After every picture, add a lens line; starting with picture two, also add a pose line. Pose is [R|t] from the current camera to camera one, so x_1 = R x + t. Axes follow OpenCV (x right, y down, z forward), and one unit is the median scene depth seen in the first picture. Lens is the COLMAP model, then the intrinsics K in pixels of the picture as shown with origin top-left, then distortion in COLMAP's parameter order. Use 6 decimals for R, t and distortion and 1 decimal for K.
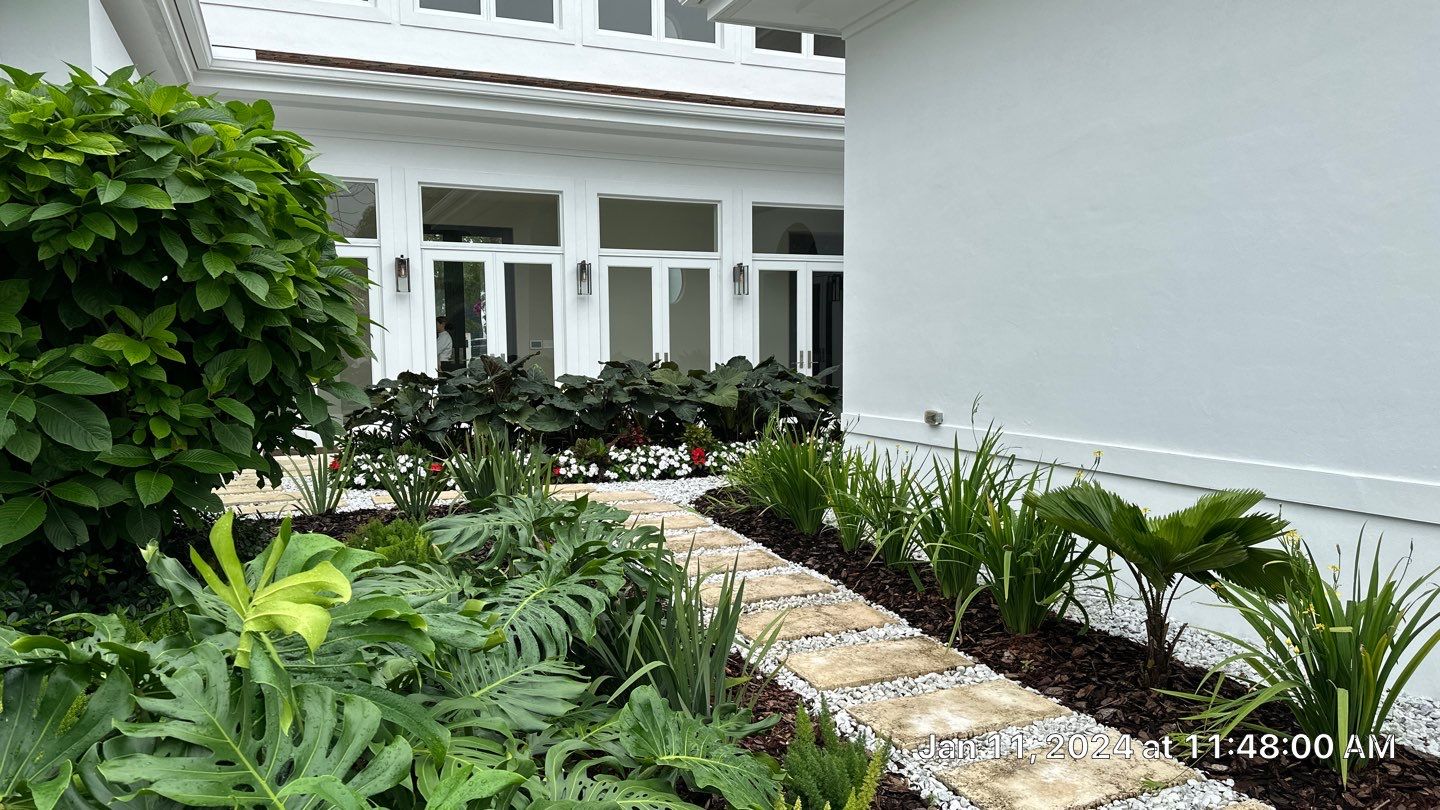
lens RADIAL K [[1019.9, 0, 703.5], [0, 1019.9, 429.9], [0, 0, 1]] dist [0.145548, -0.178029]
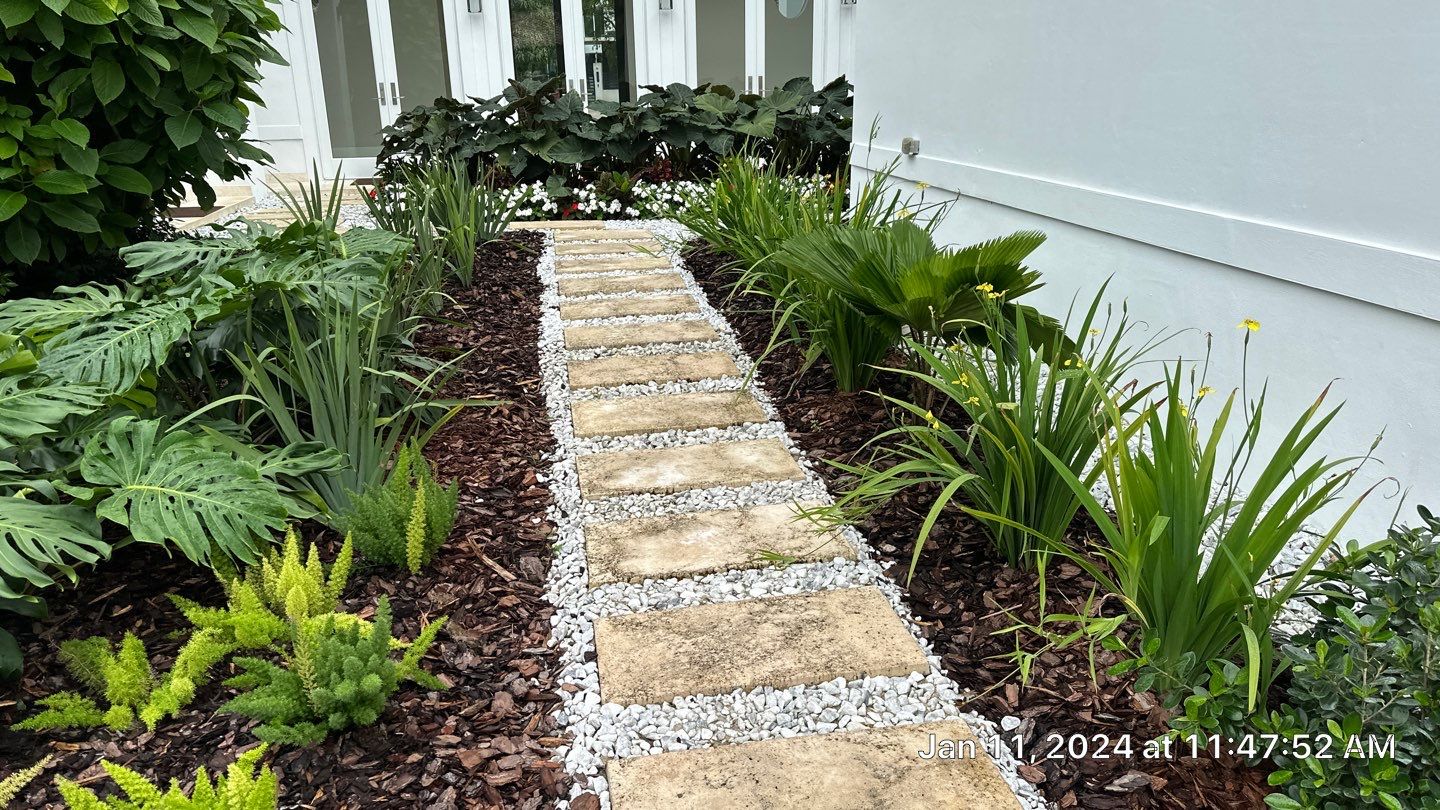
lens RADIAL K [[1019.9, 0, 703.5], [0, 1019.9, 429.9], [0, 0, 1]] dist [0.145548, -0.178029]
pose [[0.973125, 0.065743, -0.220694, 0.200480], [-0.009536, 0.969063, 0.246630, 0.003931], [0.230081, -0.237897, 0.943646, 0.057382]]
